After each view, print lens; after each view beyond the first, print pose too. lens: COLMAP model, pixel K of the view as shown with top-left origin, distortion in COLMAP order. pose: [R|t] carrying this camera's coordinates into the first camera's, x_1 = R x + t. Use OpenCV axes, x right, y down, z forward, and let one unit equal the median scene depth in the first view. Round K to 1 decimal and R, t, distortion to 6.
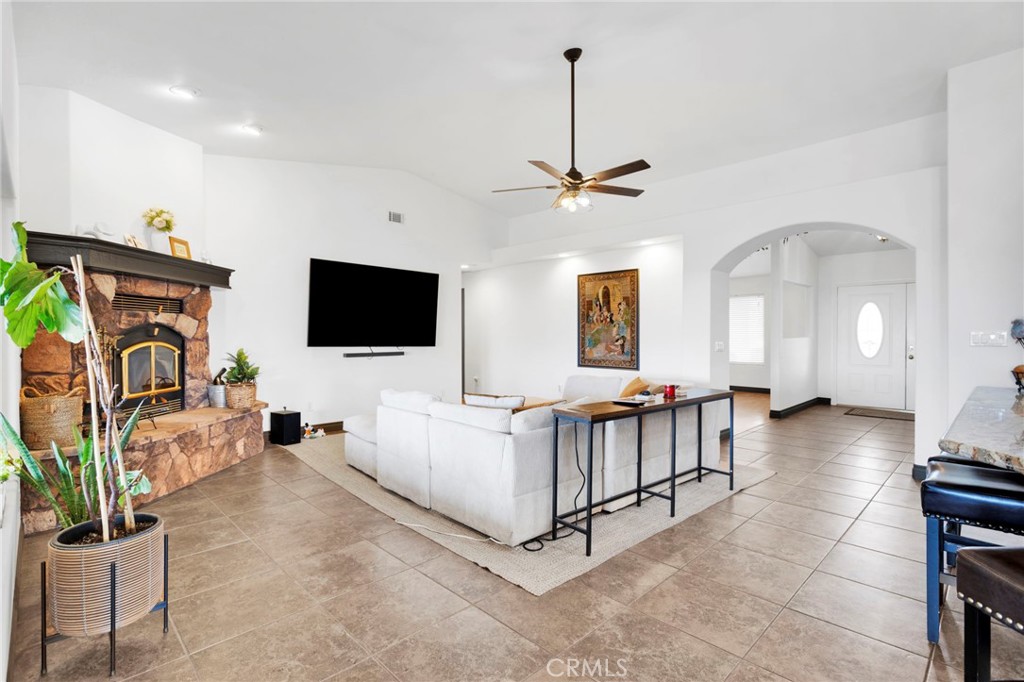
lens RADIAL K [[493.3, 0, 521.6], [0, 493.3, 338.2], [0, 0, 1]] dist [-0.001961, 0.001997]
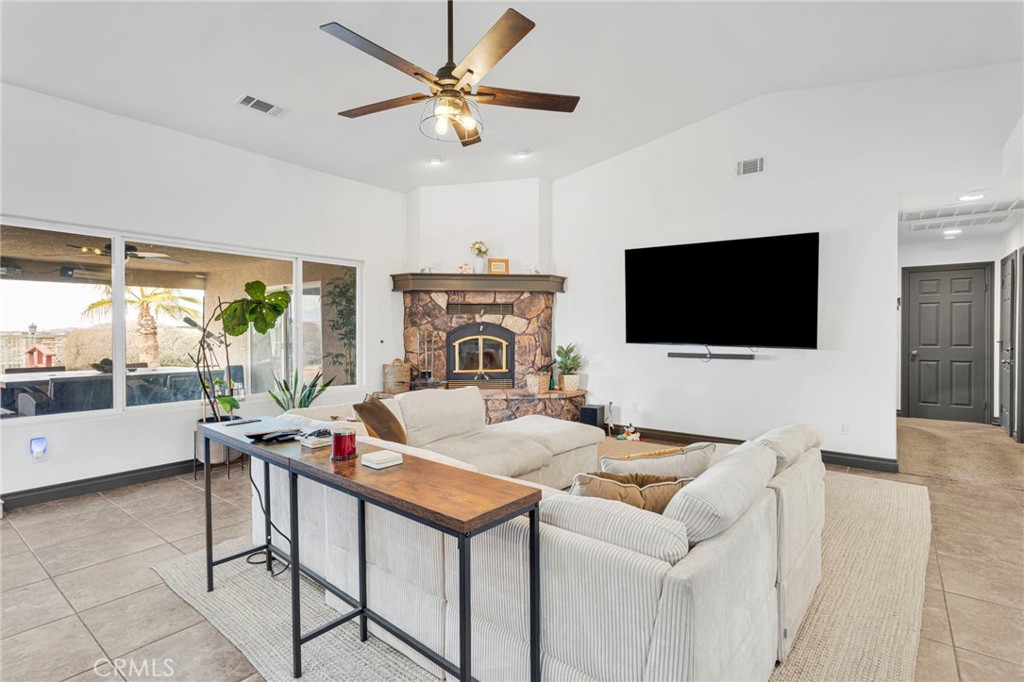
lens RADIAL K [[493.3, 0, 510.1], [0, 493.3, 344.3], [0, 0, 1]] dist [-0.001961, 0.001997]
pose [[0.129829, 0.025365, -0.991212, 0.617791], [-0.007312, 0.999670, 0.024624, -0.002991], [0.991509, 0.004051, 0.129971, 0.833306]]
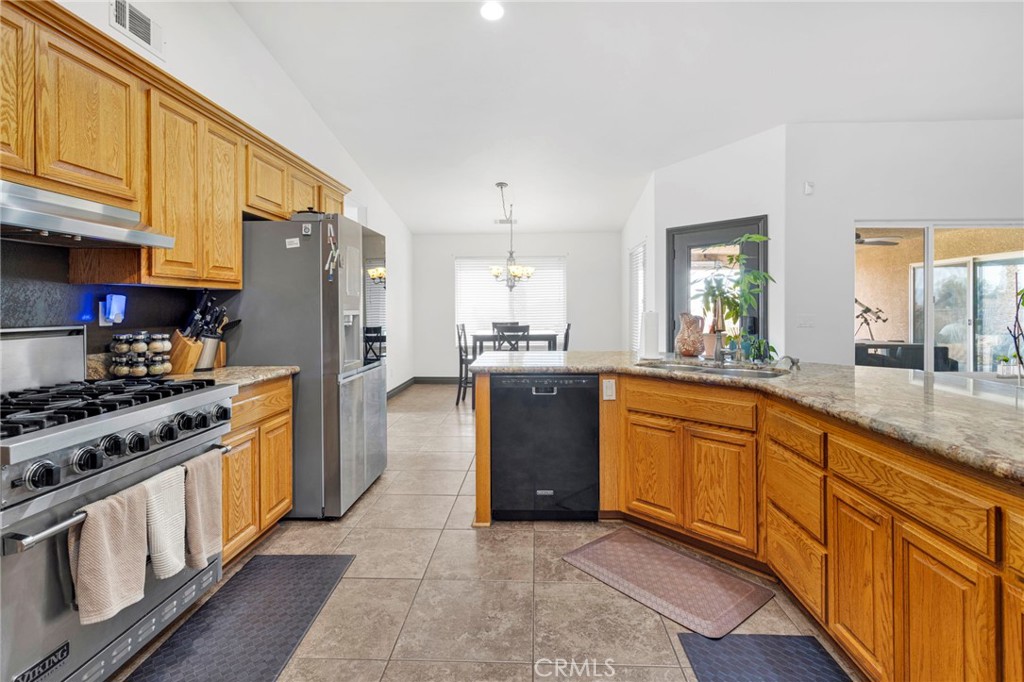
lens RADIAL K [[493.3, 0, 516.0], [0, 493.3, 310.4], [0, 0, 1]] dist [-0.001961, 0.001997]
pose [[-0.731596, 0.003642, -0.681728, 0.965827], [-0.003952, 0.999946, 0.009584, 0.002002], [0.681727, 0.009705, -0.731543, 0.438428]]
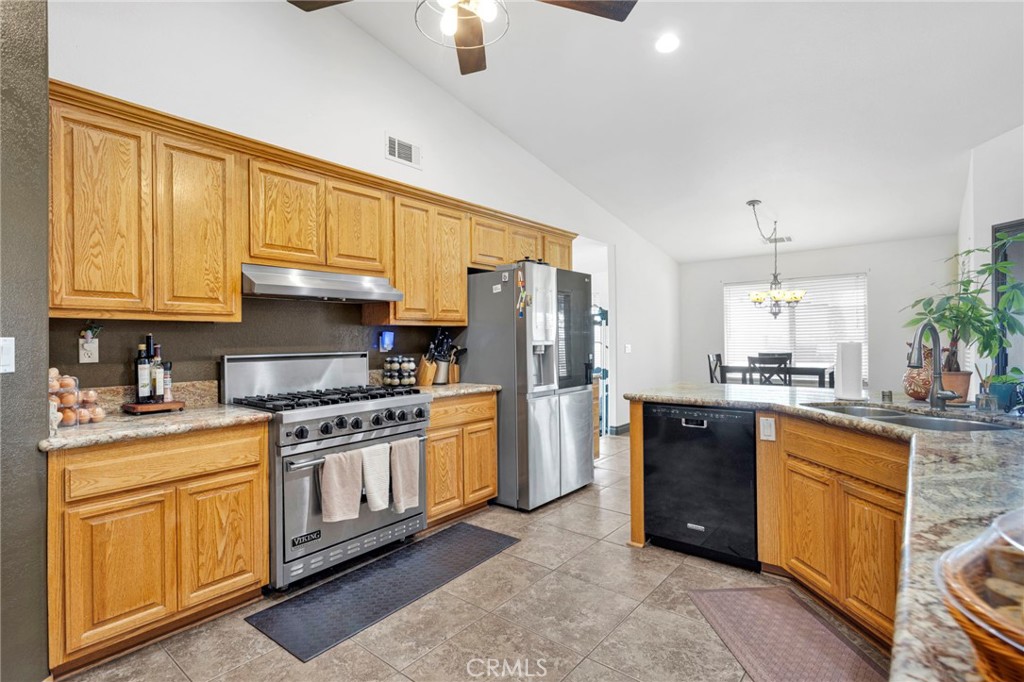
lens RADIAL K [[493.3, 0, 515.4], [0, 493.3, 340.0], [0, 0, 1]] dist [-0.001961, 0.001997]
pose [[-0.994517, 0.007743, -0.104290, 0.808012], [0.006688, 0.999923, 0.010460, -0.001115], [0.104363, 0.009705, -0.994492, 0.581156]]
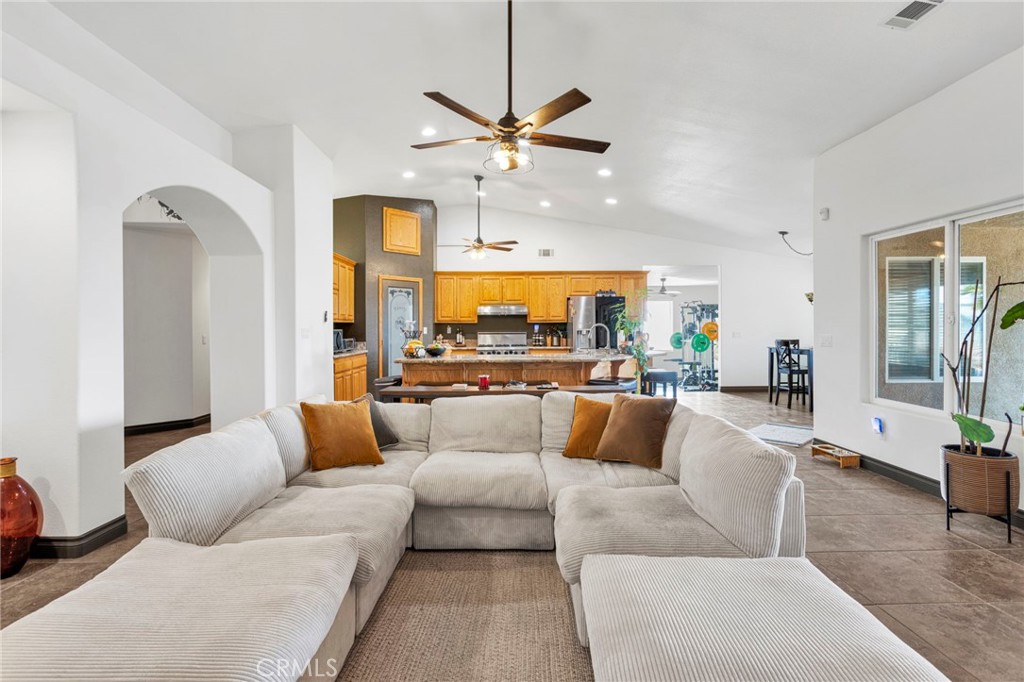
lens RADIAL K [[493.3, 0, 506.5], [0, 493.3, 333.3], [0, 0, 1]] dist [-0.001961, 0.001997]
pose [[-0.724729, -0.005923, 0.689008, -0.342944], [0.008632, 0.999807, 0.017674, -0.009499], [-0.688980, 0.018756, -0.724538, 1.317746]]
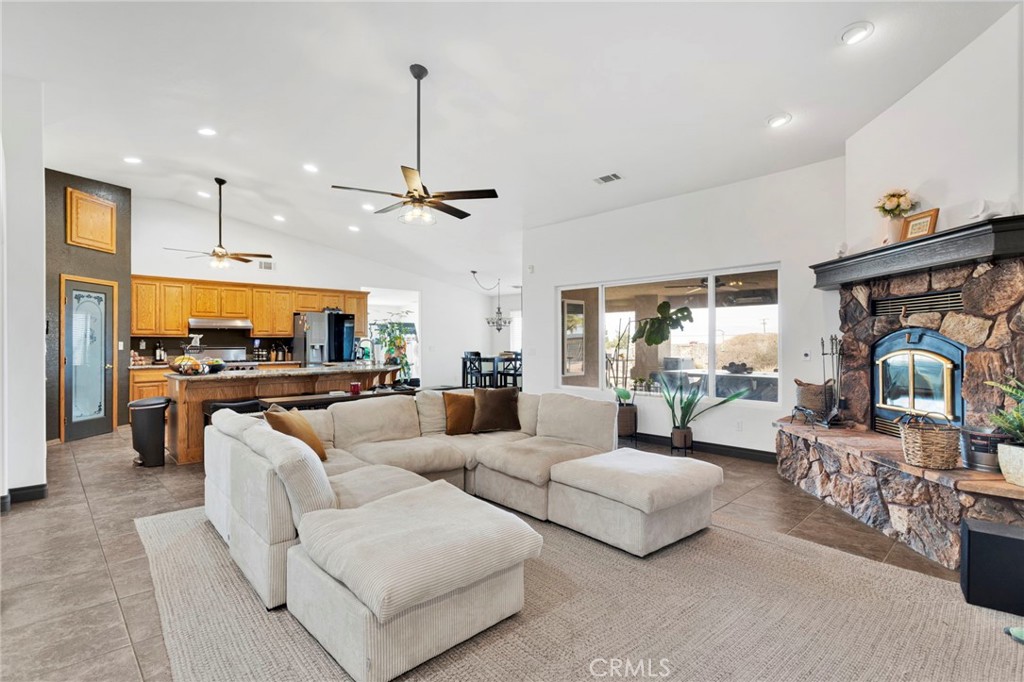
lens RADIAL K [[493.3, 0, 520.7], [0, 493.3, 339.9], [0, 0, 1]] dist [-0.001961, 0.001997]
pose [[-0.999989, 0.000587, 0.004583, -0.092800], [0.000604, 0.999993, 0.003766, -0.012381], [-0.004580, 0.003768, -0.999982, 1.691487]]
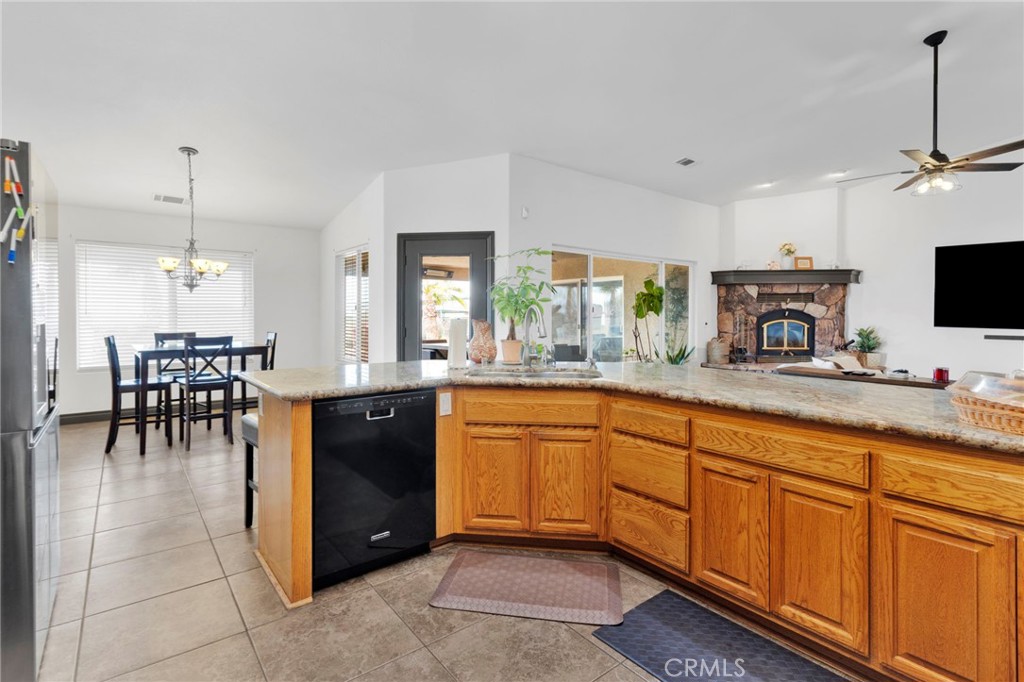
lens RADIAL K [[493.3, 0, 510.0], [0, 493.3, 318.9], [0, 0, 1]] dist [-0.001961, 0.001997]
pose [[-0.114152, 0.005219, -0.993450, 1.010684], [-0.011645, 0.999910, 0.006591, 0.004286], [0.993395, 0.012321, -0.114081, 0.215647]]
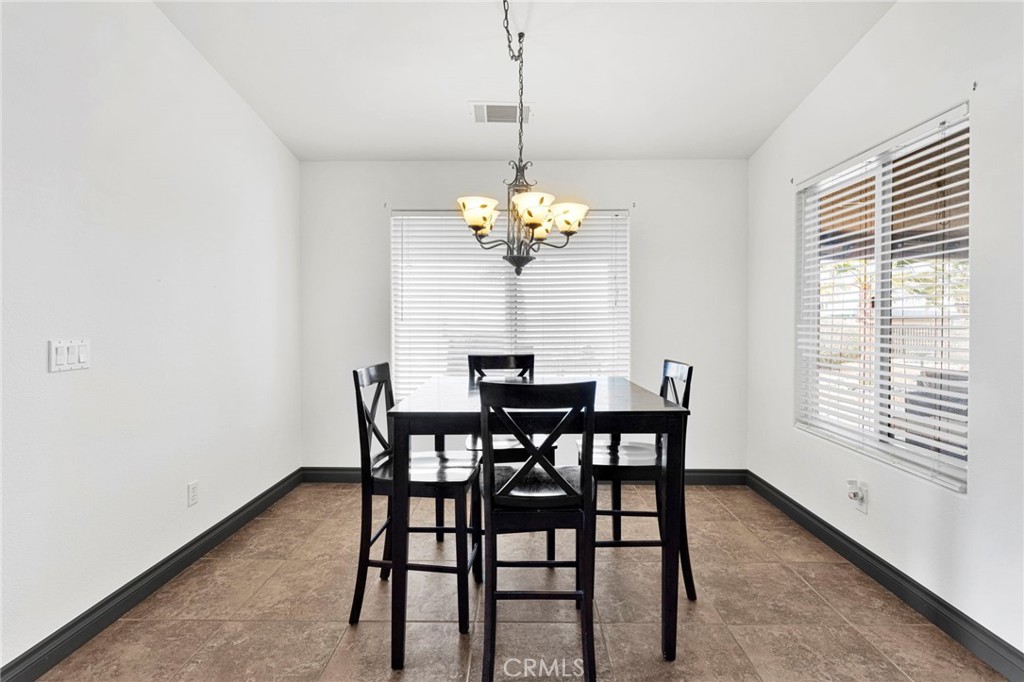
lens RADIAL K [[493.3, 0, 512.7], [0, 493.3, 323.7], [0, 0, 1]] dist [-0.001961, 0.001997]
pose [[-0.717255, 0.000462, -0.696811, 0.374410], [-0.006799, 0.999948, 0.007661, 0.009777], [0.696778, 0.010232, -0.717214, -0.241832]]
